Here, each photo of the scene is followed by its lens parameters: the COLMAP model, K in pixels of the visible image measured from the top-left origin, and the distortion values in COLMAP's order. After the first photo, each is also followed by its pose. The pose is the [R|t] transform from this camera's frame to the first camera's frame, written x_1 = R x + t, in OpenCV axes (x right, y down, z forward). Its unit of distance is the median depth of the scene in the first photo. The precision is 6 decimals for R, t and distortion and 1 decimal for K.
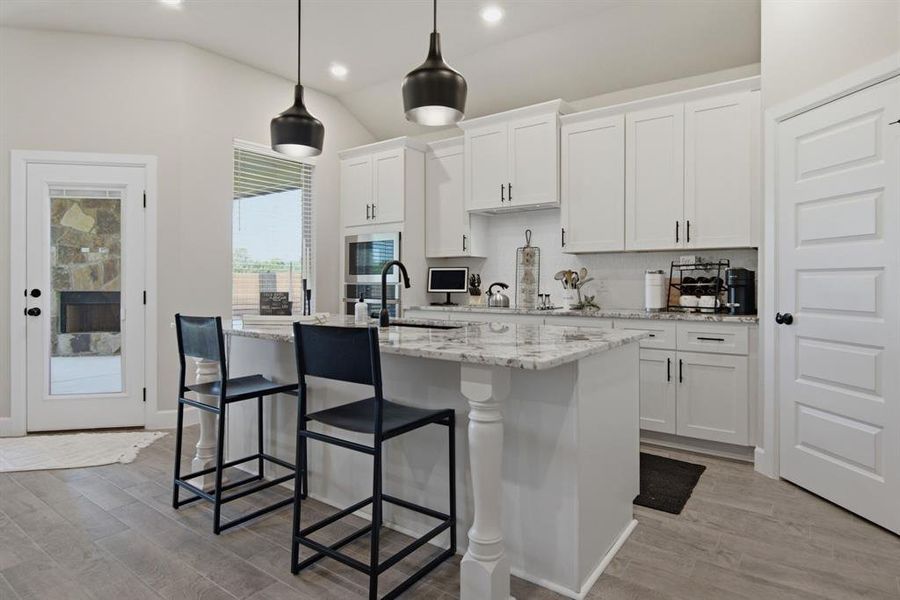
lens RADIAL K [[498.8, 0, 453.4], [0, 498.8, 282.9], [0, 0, 1]] dist [-0.005270, -0.002190]
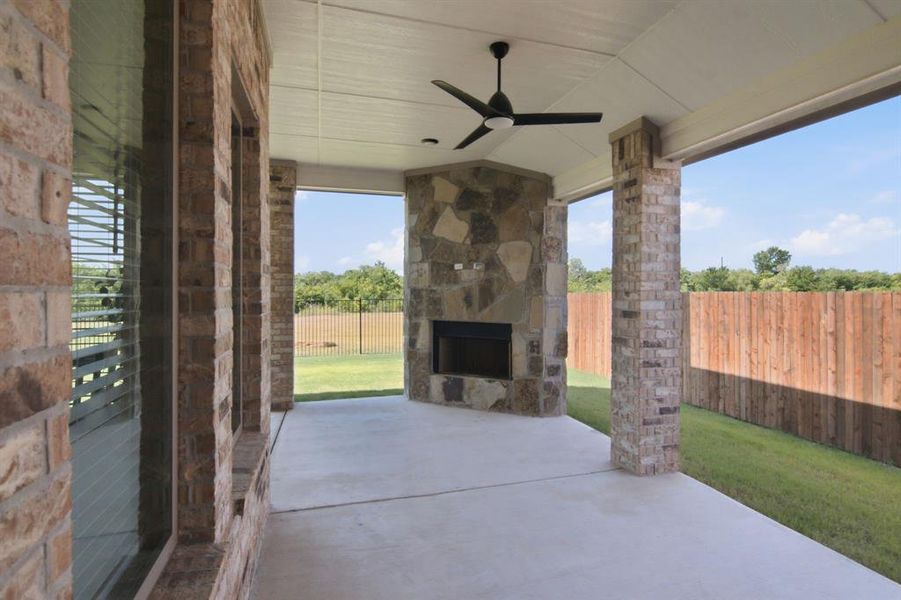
lens RADIAL K [[449.0, 0, 446.3], [0, 449.0, 290.5], [0, 0, 1]] dist [0.002175, -0.003687]
pose [[0.780725, 0.004572, -0.624859, -0.690564], [-0.003583, 0.999990, 0.002841, -0.066768], [0.624865, 0.000021, 0.780733, 0.957661]]
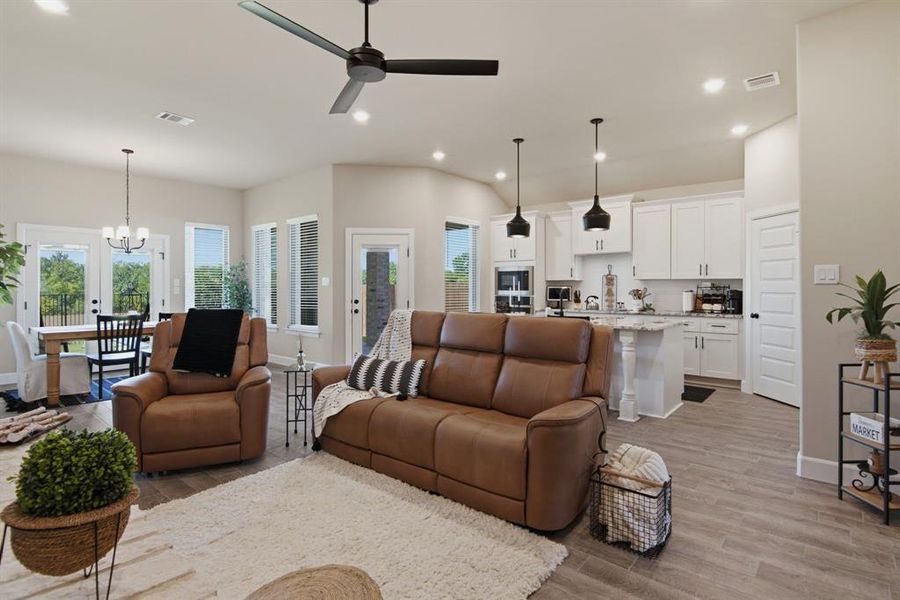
lens RADIAL K [[448.5, 0, 455.3], [0, 448.5, 288.3], [0, 0, 1]] dist [0.002175, -0.003687]
pose [[0.997386, 0.000120, -0.072259, -0.306145], [-0.000117, 1.000000, 0.000047, -0.029045], [0.072259, -0.000038, 0.997386, -0.657727]]
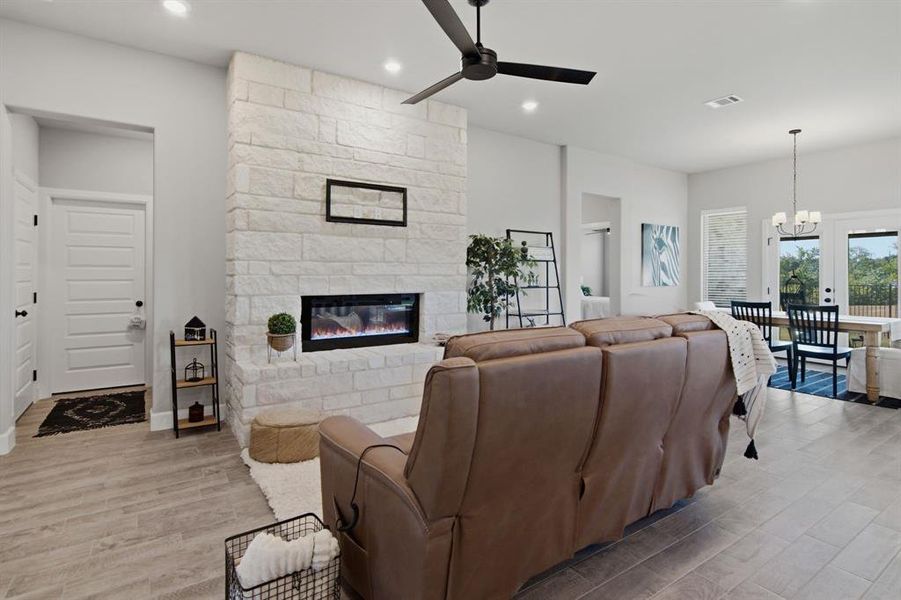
lens RADIAL K [[468.3, 0, 454.4], [0, 468.3, 269.9], [0, 0, 1]] dist [-0.002130, 0.001724]
pose [[-0.337926, -0.007986, -0.941139, 0.219170], [-0.006208, 0.999961, -0.006256, -0.031725], [0.941152, 0.003728, -0.337962, 0.198724]]
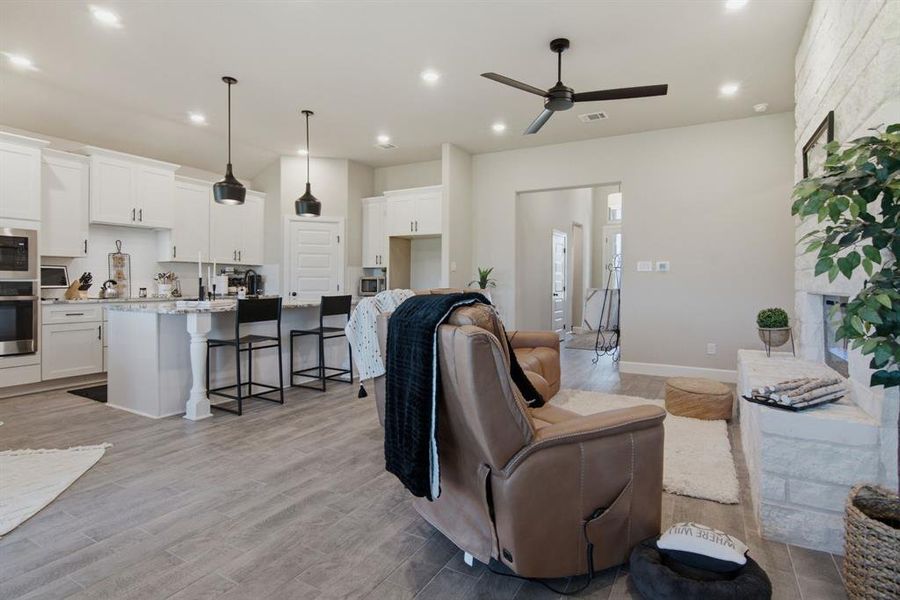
lens RADIAL K [[448.5, 0, 442.4], [0, 448.5, 284.8], [0, 0, 1]] dist [0.002175, -0.003687]
pose [[-0.098704, -0.007205, 0.995091, -1.300329], [-0.005416, 0.999963, 0.006703, -0.000003], [-0.995102, -0.004728, -0.098739, 0.291929]]
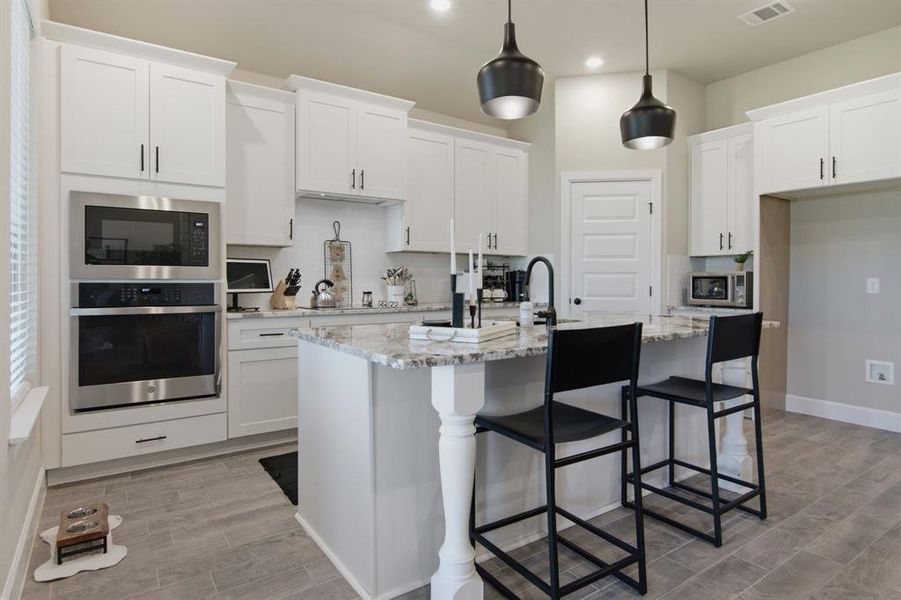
lens RADIAL K [[499.4, 0, 459.4], [0, 499.4, 288.0], [0, 0, 1]] dist [-0.005270, -0.002190]
pose [[0.334718, -0.015601, 0.942189, -0.726460], [-0.000112, 0.999862, 0.016596, -0.000553], [-0.942318, -0.005660, 0.334670, 0.556705]]
